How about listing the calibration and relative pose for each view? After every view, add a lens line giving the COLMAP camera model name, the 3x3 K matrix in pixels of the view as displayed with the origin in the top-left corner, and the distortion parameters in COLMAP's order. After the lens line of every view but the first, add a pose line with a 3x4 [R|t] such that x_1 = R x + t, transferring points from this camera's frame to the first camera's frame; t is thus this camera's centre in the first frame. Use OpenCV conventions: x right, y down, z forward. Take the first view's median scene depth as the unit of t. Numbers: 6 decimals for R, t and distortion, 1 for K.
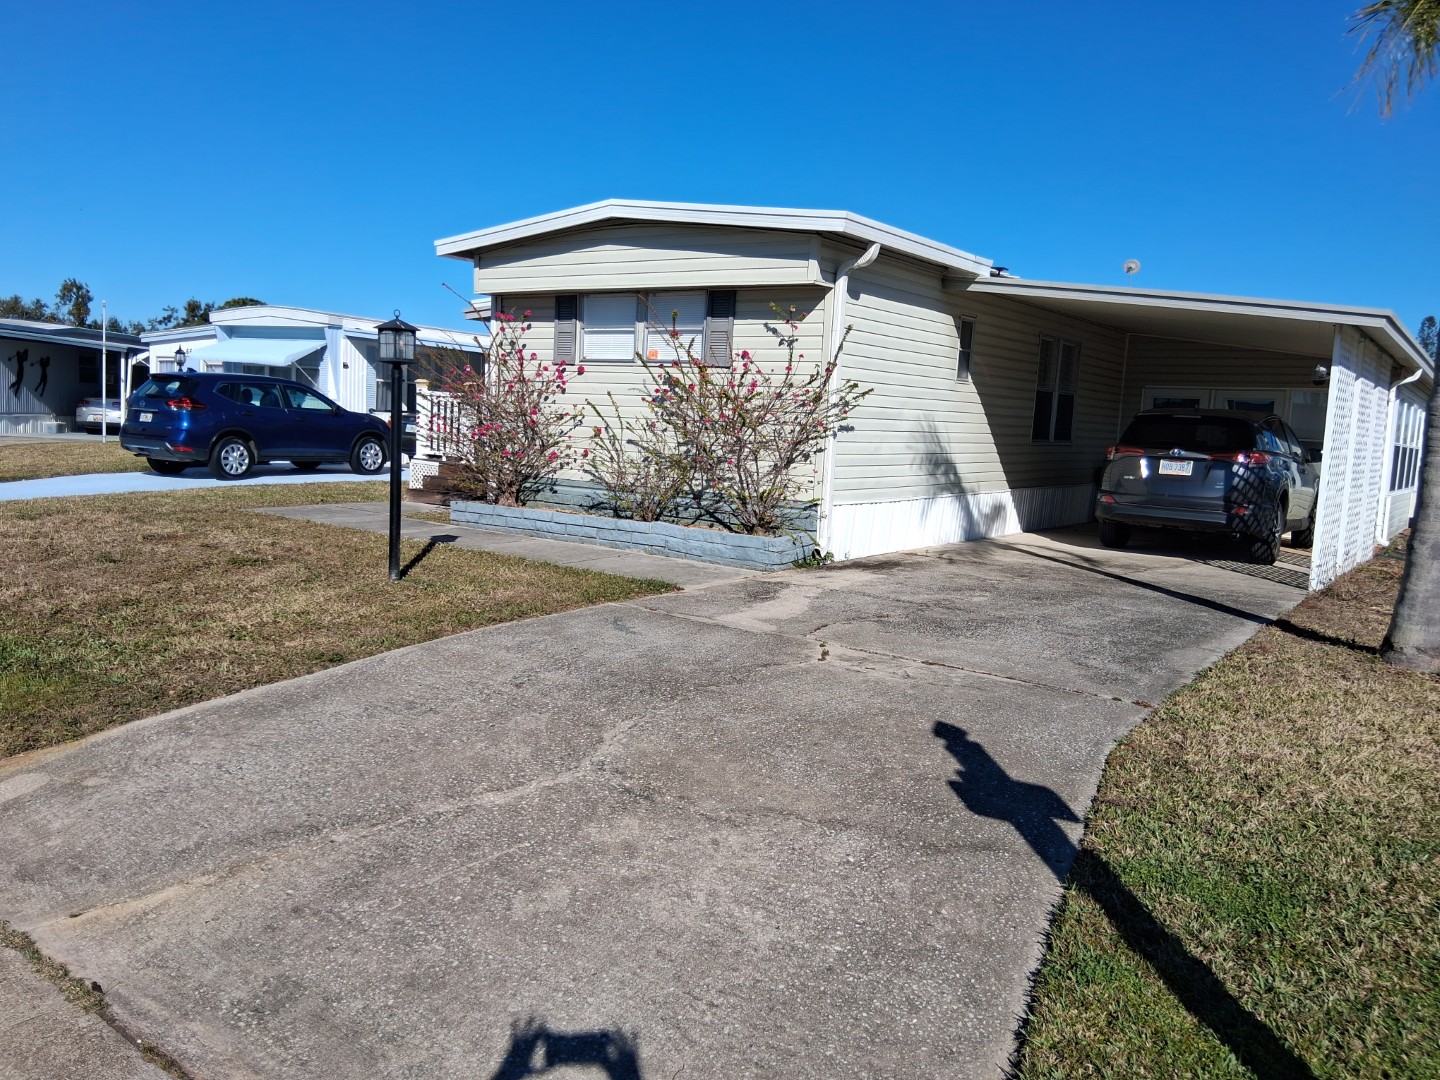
lens RADIAL K [[1098.2, 0, 723.6], [0, 1098.2, 545.7], [0, 0, 1]] dist [0.161398, -0.223441]
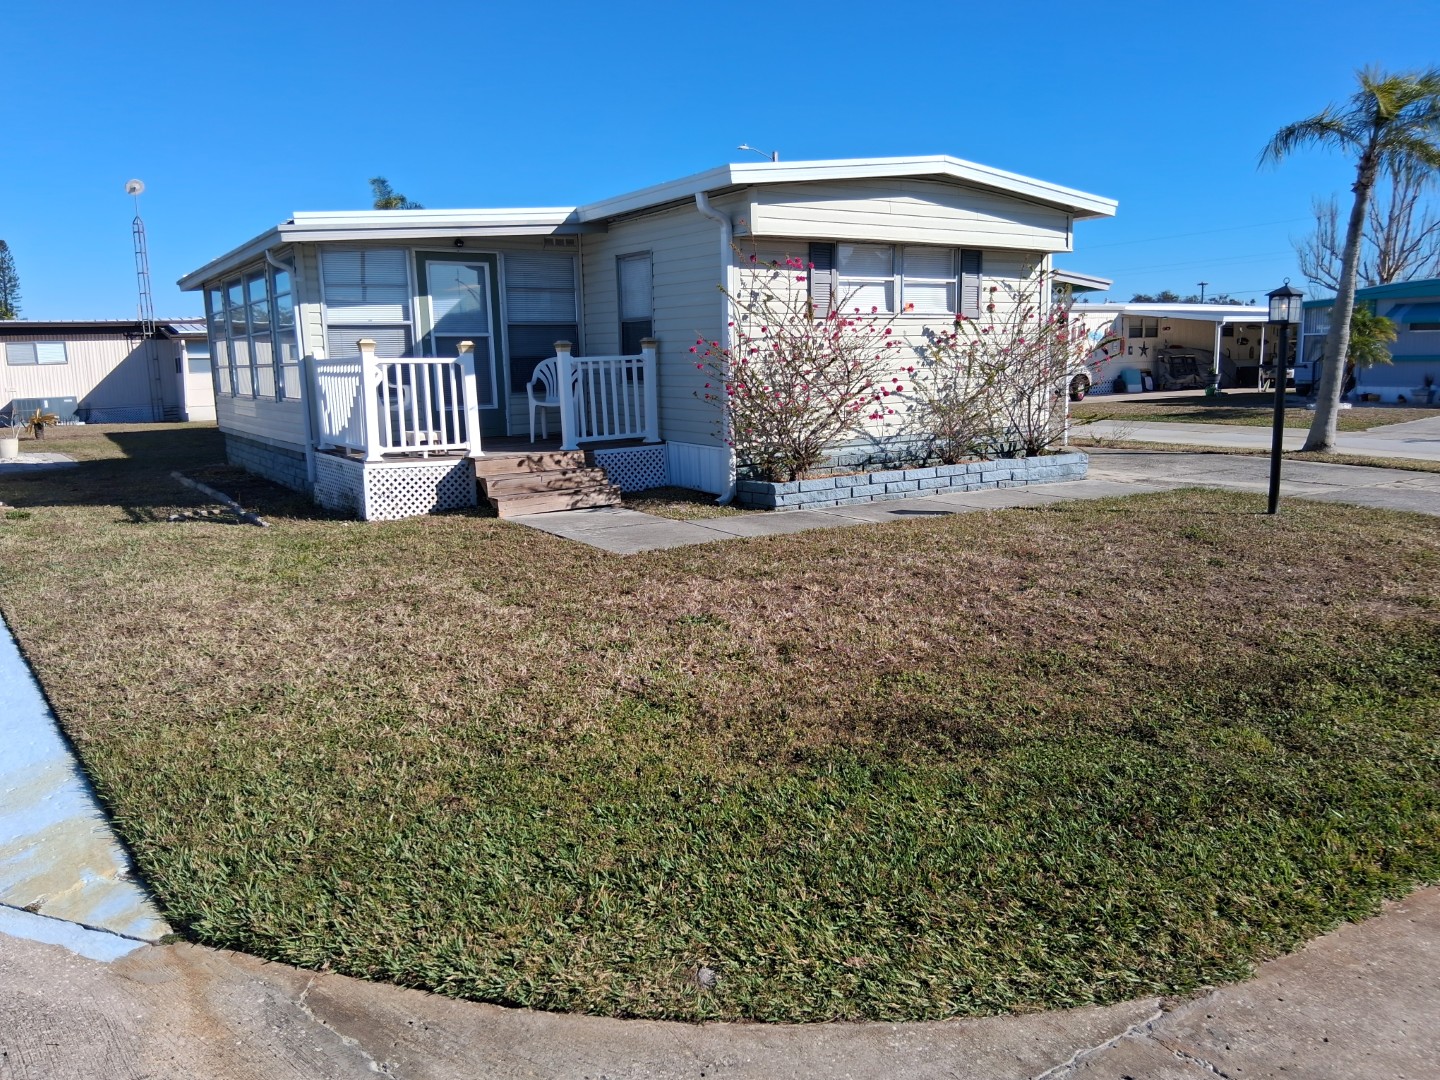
lens RADIAL K [[1086.6, 0, 718.7], [0, 1086.6, 544.7], [0, 0, 1]] dist [0.124694, -0.213097]
pose [[0.351260, -0.206177, 0.913295, -1.126297], [0.143099, 0.975814, 0.165254, -0.152111], [-0.925278, 0.072644, 0.372268, 0.804848]]
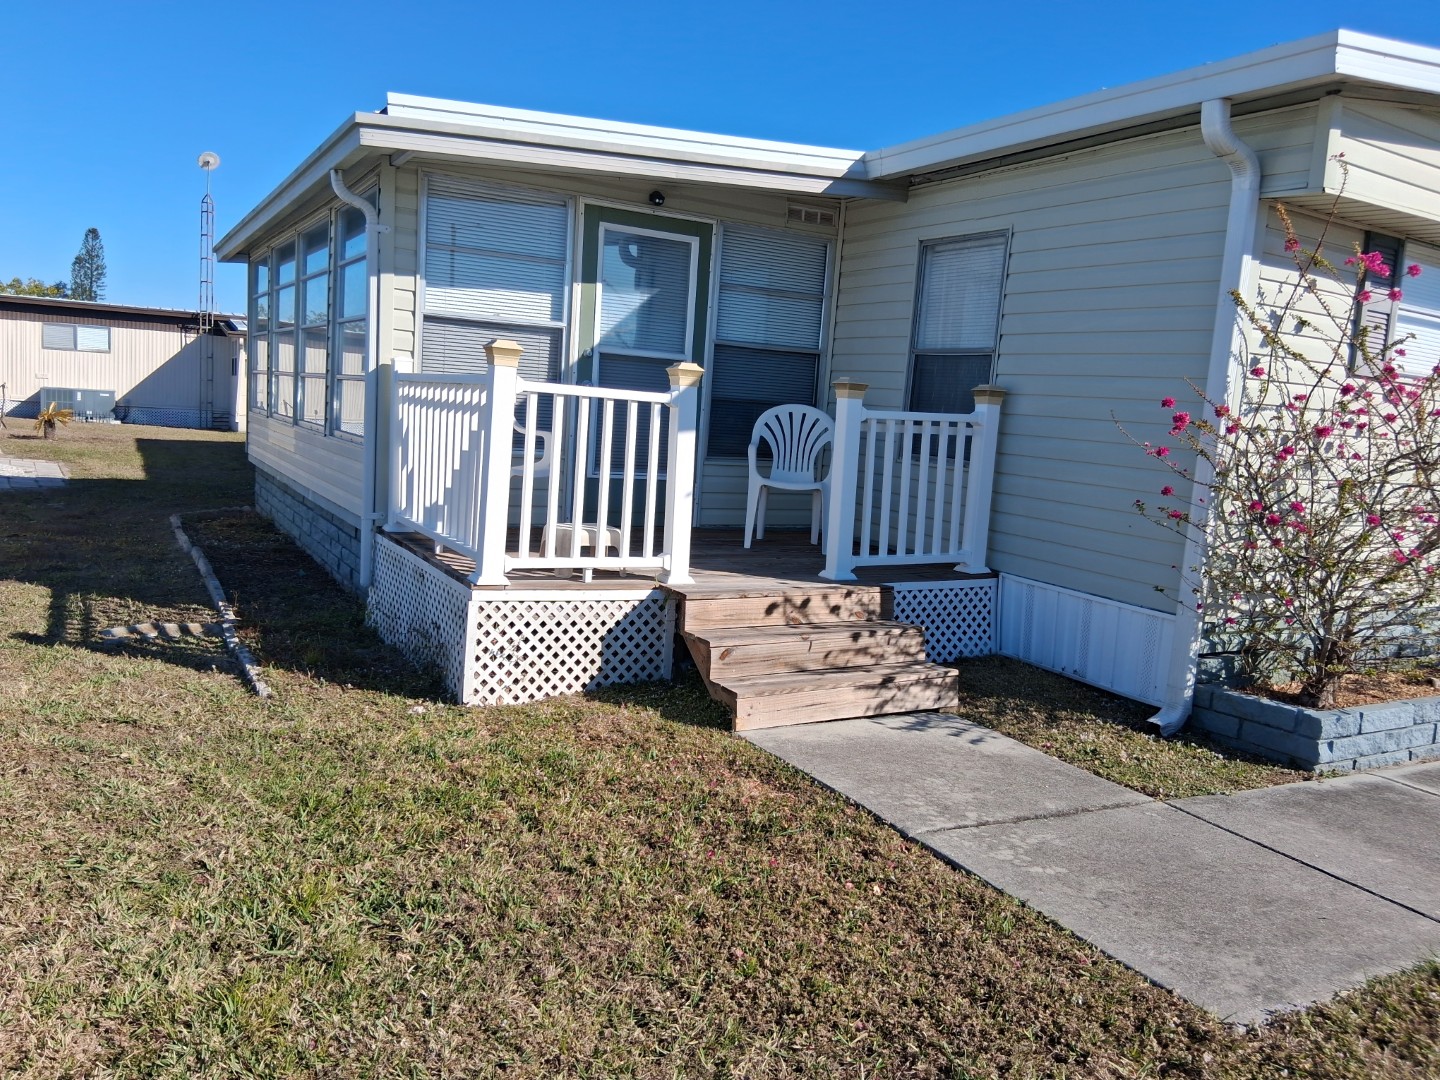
lens RADIAL K [[1086.6, 0, 718.7], [0, 1086.6, 544.7], [0, 0, 1]] dist [0.124694, -0.213097]
pose [[0.406060, -0.129212, 0.904665, -0.746968], [0.051471, 0.991616, 0.118528, -0.174685], [-0.912396, -0.001565, 0.409306, 1.133859]]
